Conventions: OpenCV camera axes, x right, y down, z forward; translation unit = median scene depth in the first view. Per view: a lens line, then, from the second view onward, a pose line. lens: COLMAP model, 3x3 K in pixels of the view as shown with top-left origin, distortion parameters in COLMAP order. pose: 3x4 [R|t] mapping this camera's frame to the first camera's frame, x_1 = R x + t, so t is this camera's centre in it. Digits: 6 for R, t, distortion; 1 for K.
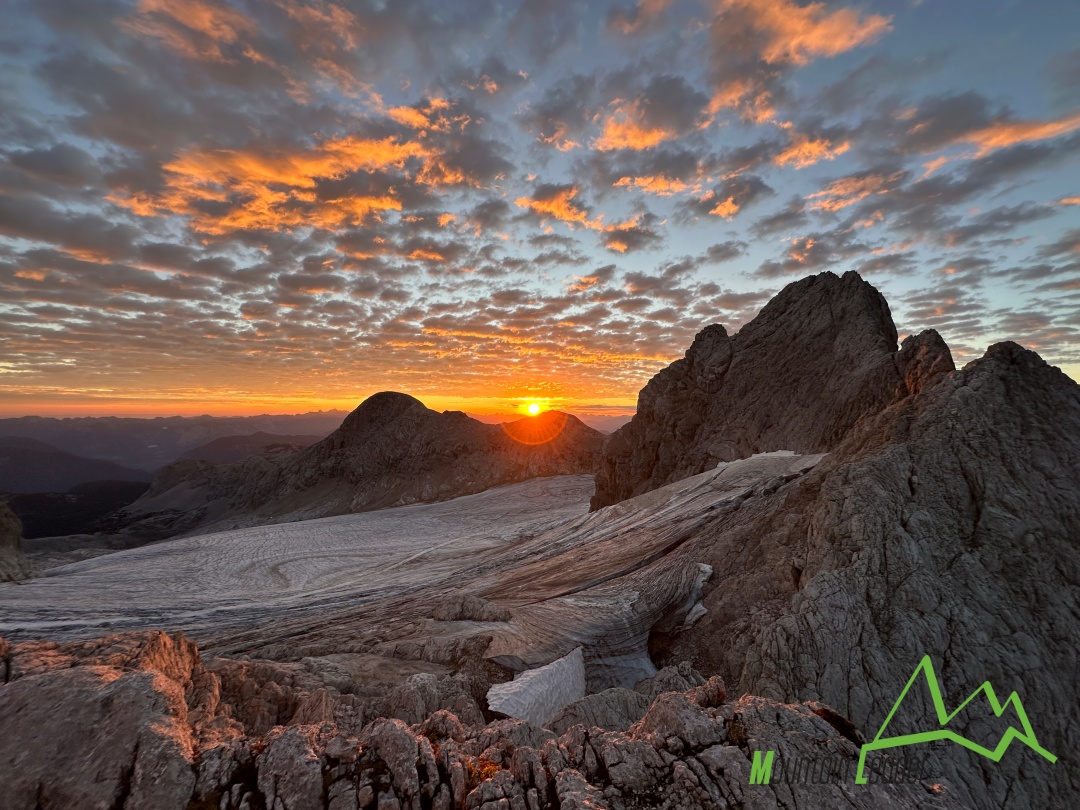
lens RADIAL K [[430.4, 0, 547.5], [0, 430.4, 403.2], [0, 0, 1]] dist [-0.003753, -0.001108]
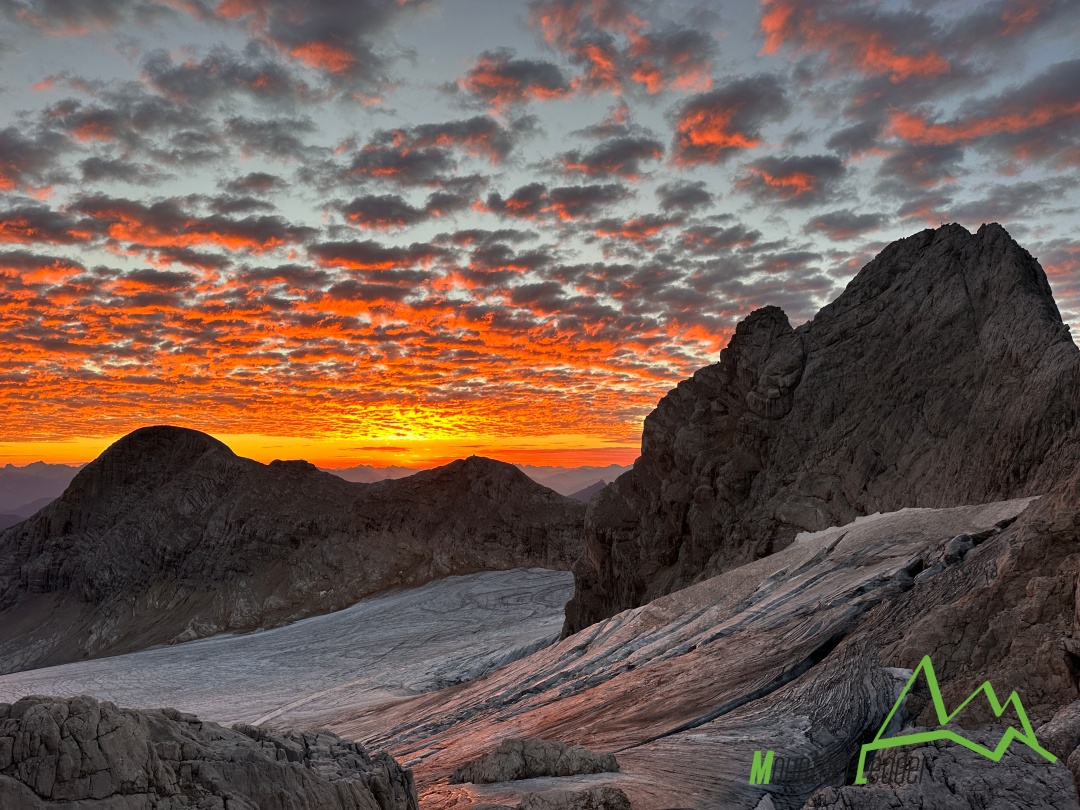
lens RADIAL K [[756.0, 0, 537.7], [0, 756.0, 396.7], [0, 0, 1]] dist [0.064855, -0.079416]
pose [[0.992629, -0.001303, 0.121182, -0.104134], [0.009333, 0.997794, -0.065723, 0.016715], [-0.120829, 0.066370, 0.990452, -0.025296]]
